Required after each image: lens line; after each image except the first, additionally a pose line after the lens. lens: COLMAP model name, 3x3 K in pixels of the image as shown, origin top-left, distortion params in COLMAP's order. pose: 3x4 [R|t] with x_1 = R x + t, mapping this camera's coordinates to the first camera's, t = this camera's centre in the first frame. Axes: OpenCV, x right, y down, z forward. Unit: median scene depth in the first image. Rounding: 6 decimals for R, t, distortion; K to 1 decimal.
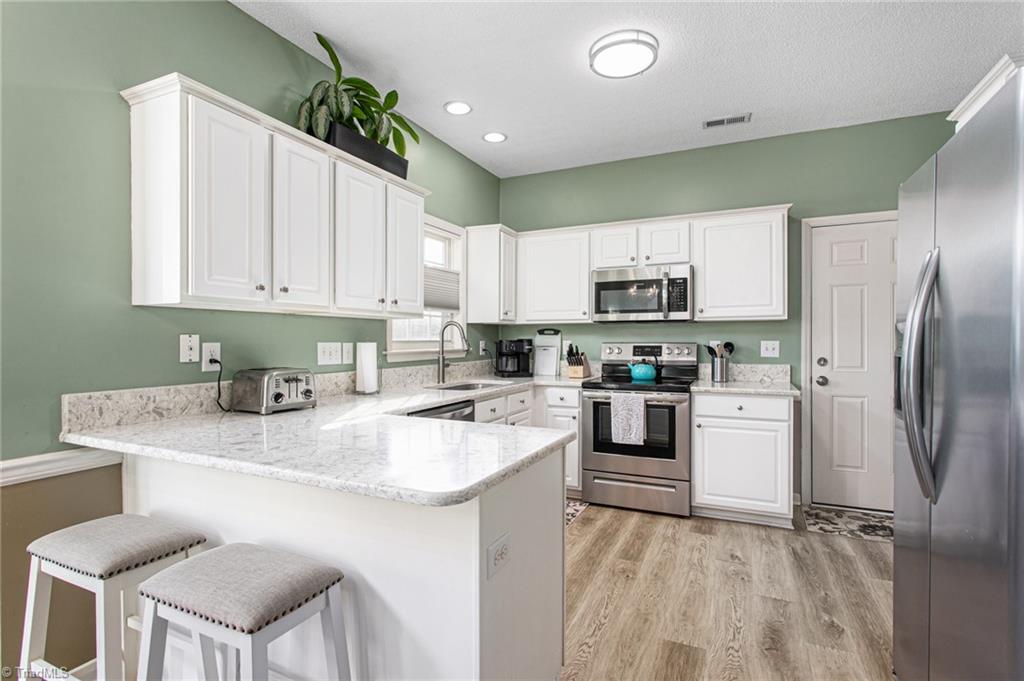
lens RADIAL K [[494.3, 0, 511.1], [0, 494.3, 341.6], [0, 0, 1]] dist [-0.000600, 0.003333]
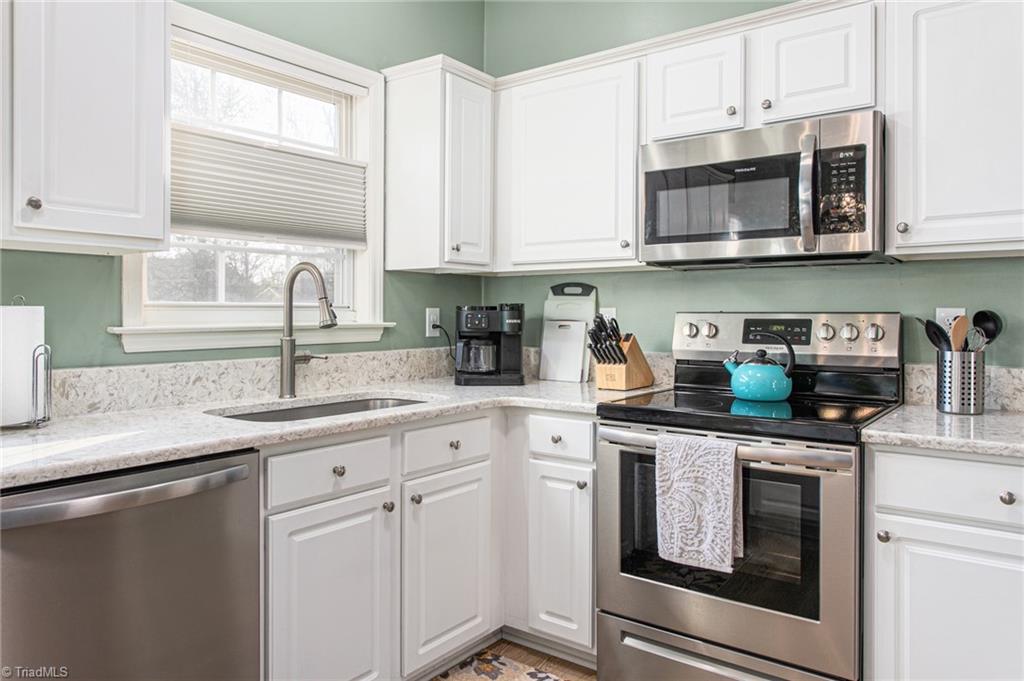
lens RADIAL K [[727.8, 0, 510.1], [0, 727.8, 316.2], [0, 0, 1]] dist [0.008179, 0.001745]
pose [[0.978349, 0.004822, -0.206906, 0.201197], [-0.004335, 0.999987, 0.002805, 0.005506], [0.206917, -0.001848, 0.978357, 0.377429]]
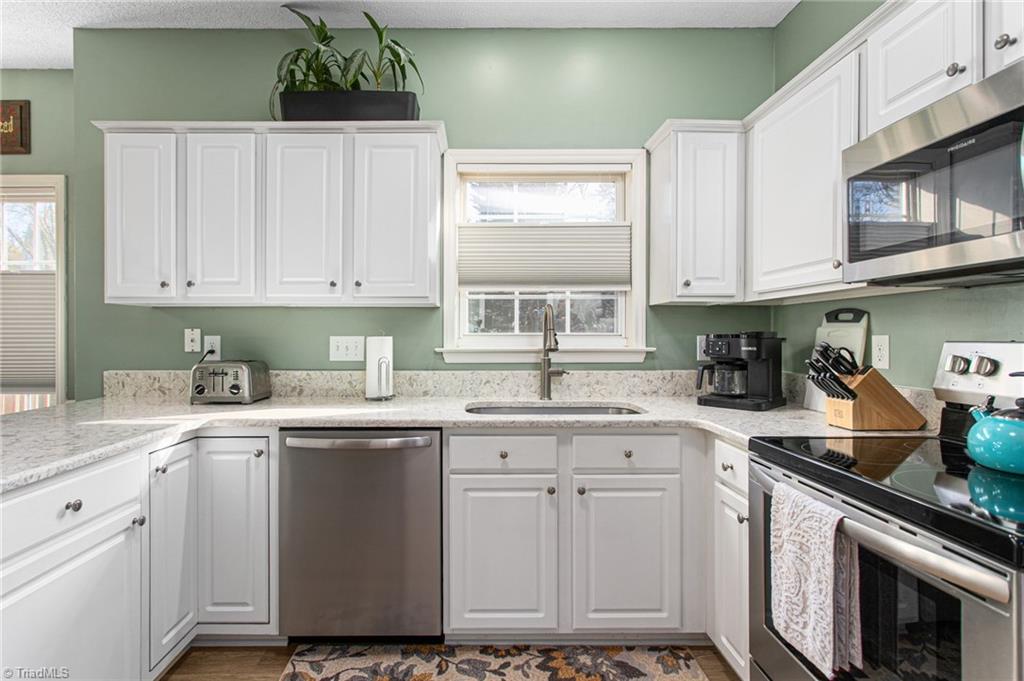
lens RADIAL K [[511.6, 0, 496.5], [0, 511.6, 333.6], [0, 0, 1]] dist [-0.000938, 0.001234]
pose [[0.424632, -0.001580, -0.905365, 0.444176], [-0.003958, 0.999986, -0.003601, -0.000580], [0.905357, 0.005112, 0.424620, 0.649842]]
